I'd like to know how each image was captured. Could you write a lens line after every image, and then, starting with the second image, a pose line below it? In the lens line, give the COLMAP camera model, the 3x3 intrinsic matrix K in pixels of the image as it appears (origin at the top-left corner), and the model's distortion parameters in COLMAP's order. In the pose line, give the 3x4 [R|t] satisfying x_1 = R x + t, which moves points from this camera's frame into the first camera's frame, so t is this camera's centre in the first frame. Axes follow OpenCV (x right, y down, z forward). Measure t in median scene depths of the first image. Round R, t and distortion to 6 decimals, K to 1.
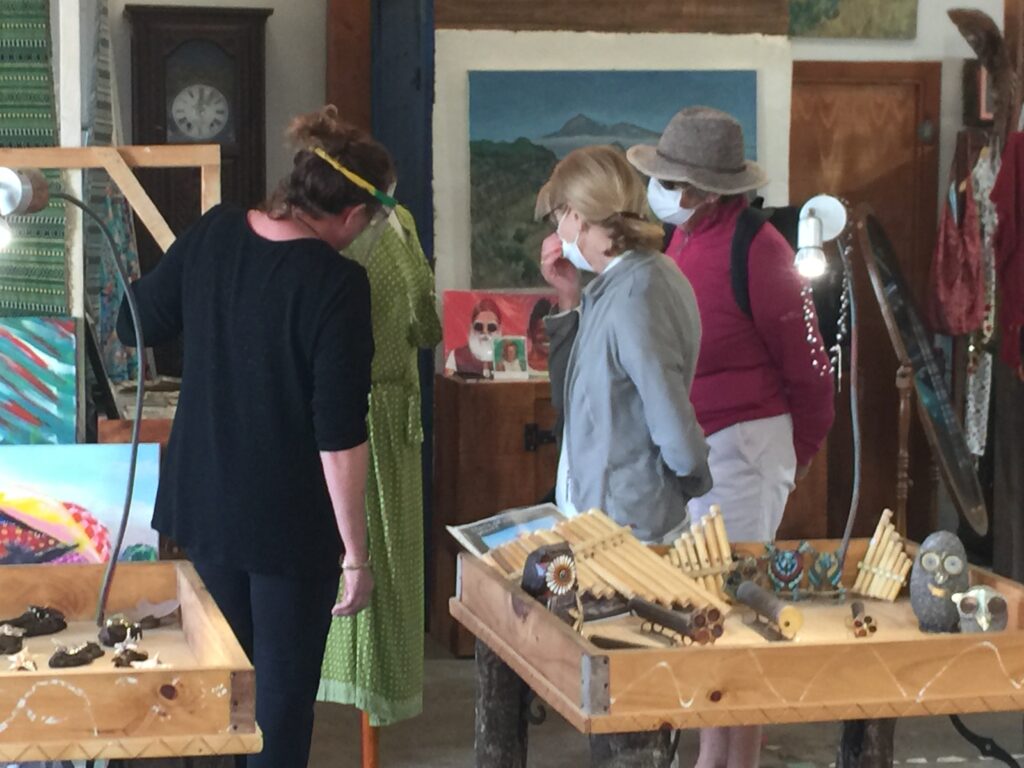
lens RADIAL K [[2393.8, 0, 512.0], [0, 2393.8, 384.0], [0, 0, 1]] dist [0.154838, -0.262382]
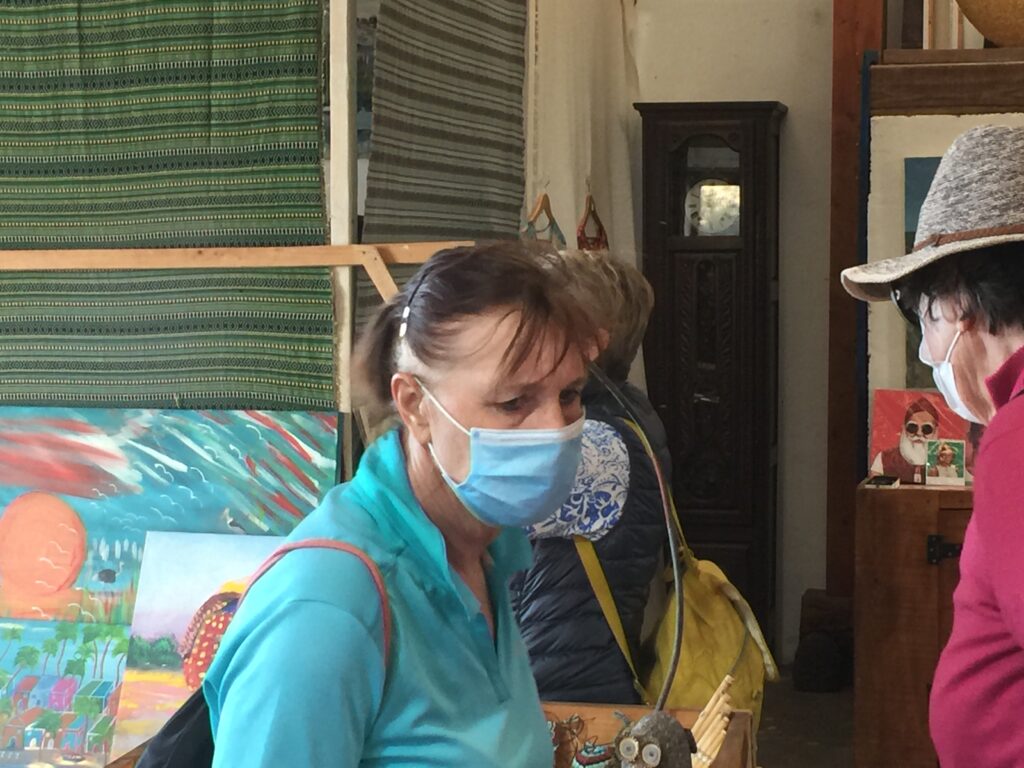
lens RADIAL K [[2209.7, 0, 512.0], [0, 2209.7, 384.0], [0, 0, 1]] dist [0.039376, 0.405332]
pose [[0.902248, 0.017819, -0.430850, 0.286102], [-0.032247, 0.999136, -0.026205, -0.017584], [0.430011, 0.037537, 0.902043, 0.191040]]
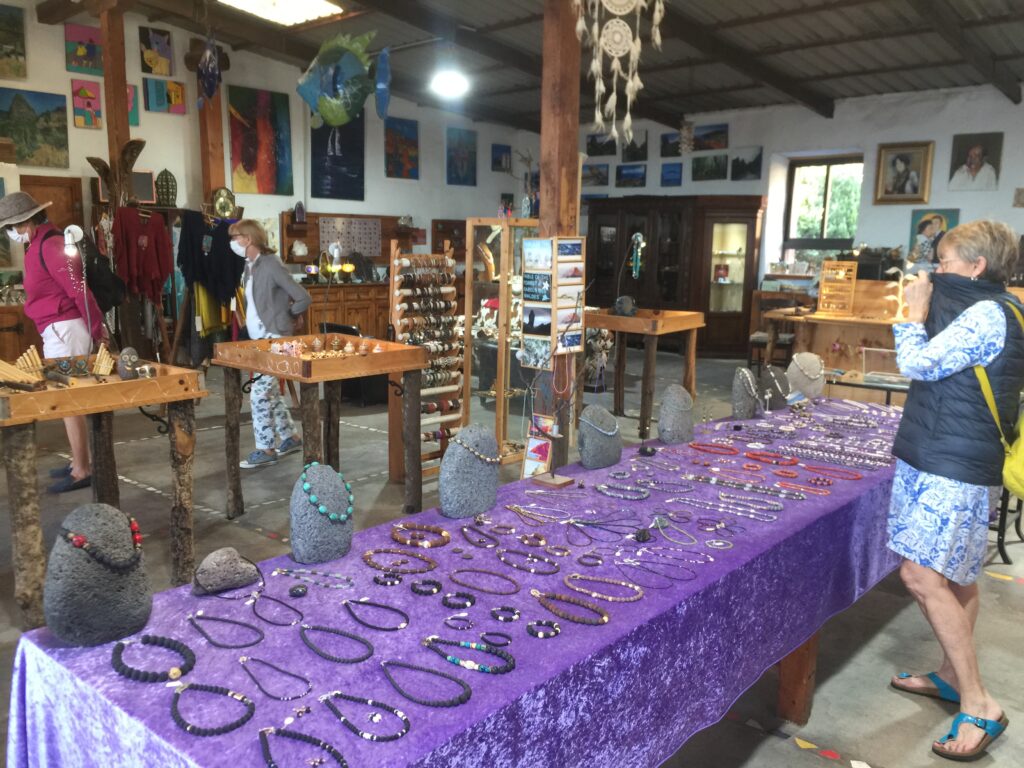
lens RADIAL K [[873.6, 0, 512.0], [0, 873.6, 384.0], [0, 0, 1]] dist [-0.005110, -0.007580]
pose [[0.809899, -0.089835, 0.579649, -0.042571], [0.035892, 0.993941, 0.103894, 0.011548], [-0.585470, -0.063339, 0.808216, -0.070687]]
